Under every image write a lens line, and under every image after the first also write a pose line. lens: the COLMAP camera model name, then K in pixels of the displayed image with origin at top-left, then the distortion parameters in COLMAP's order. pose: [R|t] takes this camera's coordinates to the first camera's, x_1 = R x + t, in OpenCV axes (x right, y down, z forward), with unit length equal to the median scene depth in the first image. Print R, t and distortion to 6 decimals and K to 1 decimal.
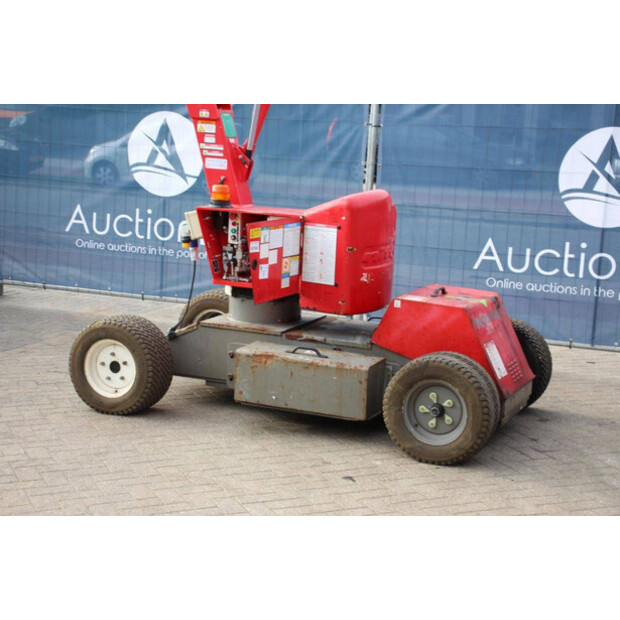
lens RADIAL K [[1182.7, 0, 311.4], [0, 1182.7, 309.2], [0, 0, 1]] dist [0.286084, -0.013885]
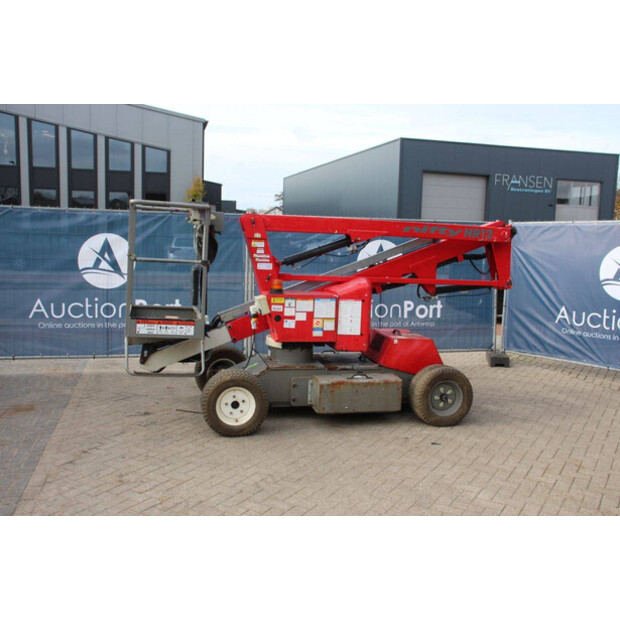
lens RADIAL K [[627.6, 0, 314.3], [0, 627.6, 310.6], [0, 0, 1]] dist [-0.107900, 0.180582]
pose [[0.804841, -0.084361, 0.587464, -0.540821], [0.100777, 0.994897, 0.004803, -0.063718], [-0.584872, 0.055337, 0.809236, 0.303885]]
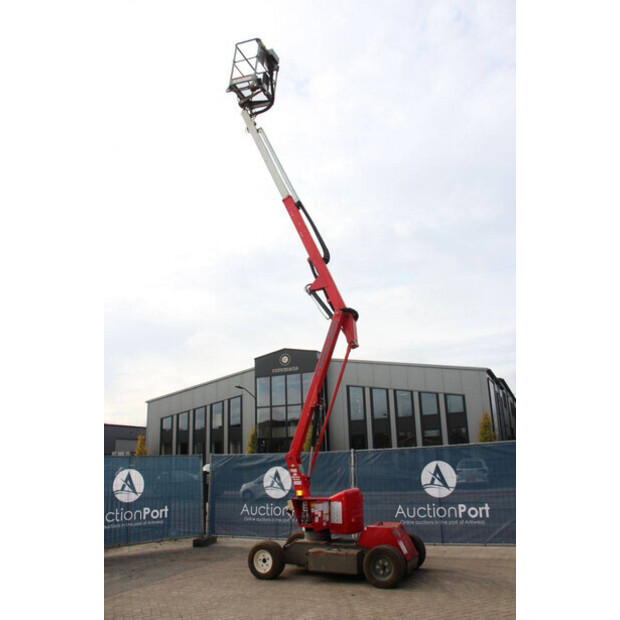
lens RADIAL K [[509.4, 0, 310.0], [0, 509.4, 310.0], [0, 0, 1]] dist [-0.163901, 0.145382]
pose [[0.997025, -0.074600, -0.019384, 0.003625], [0.057985, 0.891637, -0.449022, 0.049555], [0.050780, 0.446562, 0.893311, -0.257364]]
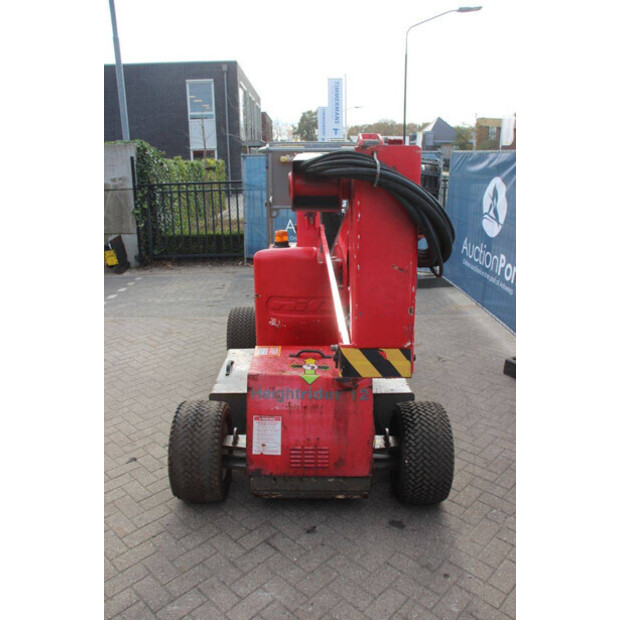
lens RADIAL K [[509.4, 0, 310.0], [0, 509.4, 310.0], [0, 0, 1]] dist [-0.163901, 0.145382]
pose [[0.391553, 0.229085, -0.891182, 0.486850], [-0.138057, 0.972176, 0.189248, -0.133571], [0.909740, 0.048933, 0.412285, 0.810074]]
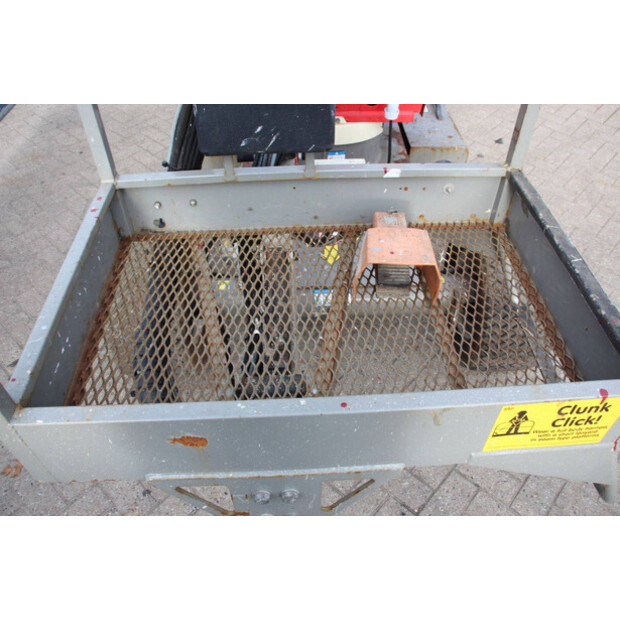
lens RADIAL K [[509.4, 0, 310.0], [0, 509.4, 310.0], [0, 0, 1]] dist [-0.163901, 0.145382]
pose [[-0.411775, -0.690801, 0.594336, -0.289486], [0.141597, 0.595772, 0.790573, -0.179193], [-0.900217, 0.409694, -0.147509, 1.156108]]
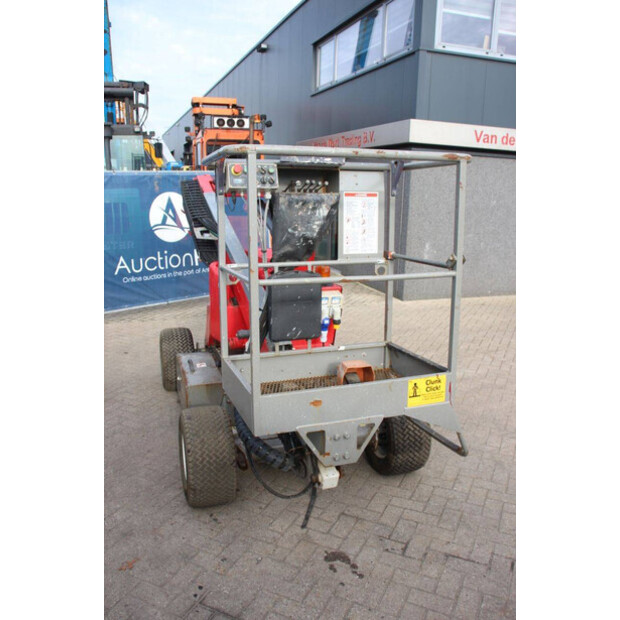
lens RADIAL K [[548.6, 0, 310.0], [0, 548.6, 310.0], [0, 0, 1]] dist [-0.156368, 0.179581]
pose [[-0.663283, -0.211258, 0.717931, -0.465180], [0.084788, 0.931938, 0.352565, -0.256997], [-0.743550, 0.294722, -0.600227, 1.365514]]
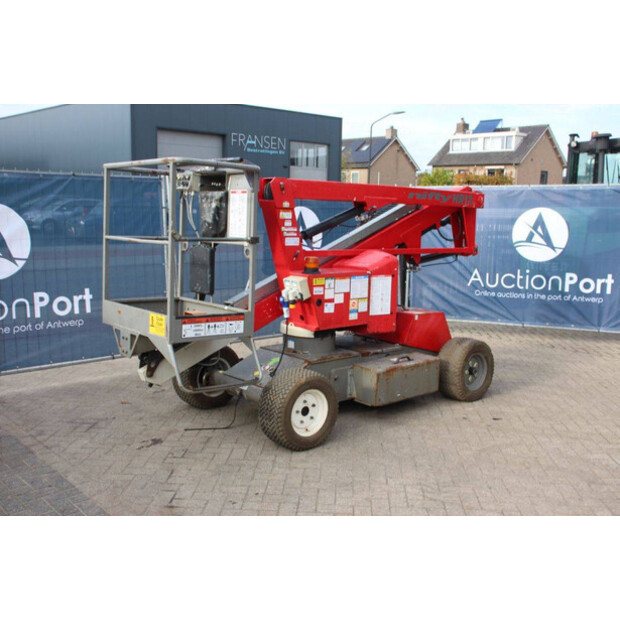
lens RADIAL K [[667.7, 0, 315.9], [0, 667.7, 308.5], [0, 0, 1]] dist [-0.048434, 0.015229]
pose [[0.440021, -0.164643, 0.882765, -0.759923], [0.149693, 0.982742, 0.108673, -0.130922], [-0.885423, 0.084326, 0.457073, 0.672046]]
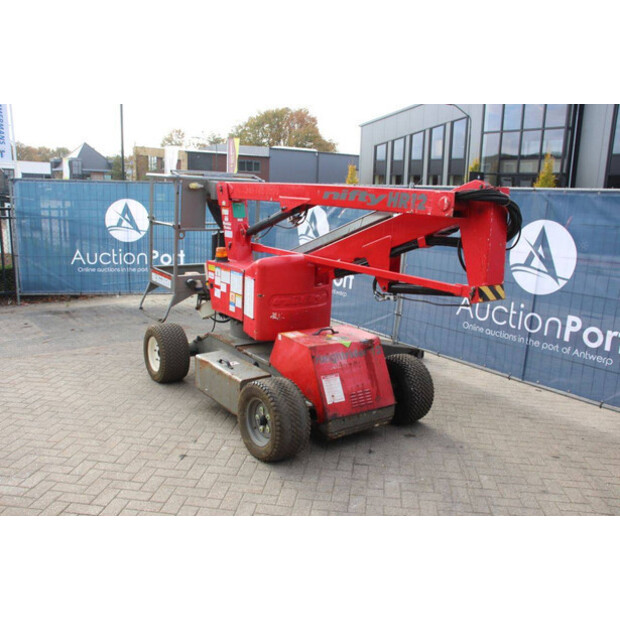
lens RADIAL K [[562.3, 0, 310.0], [0, 562.3, 310.0], [0, 0, 1]] dist [-0.110975, 0.086494]
pose [[0.864721, 0.095273, -0.493134, 0.406660], [-0.090837, 0.995318, 0.033010, -0.058692], [0.493970, 0.016251, 0.869327, 0.423467]]
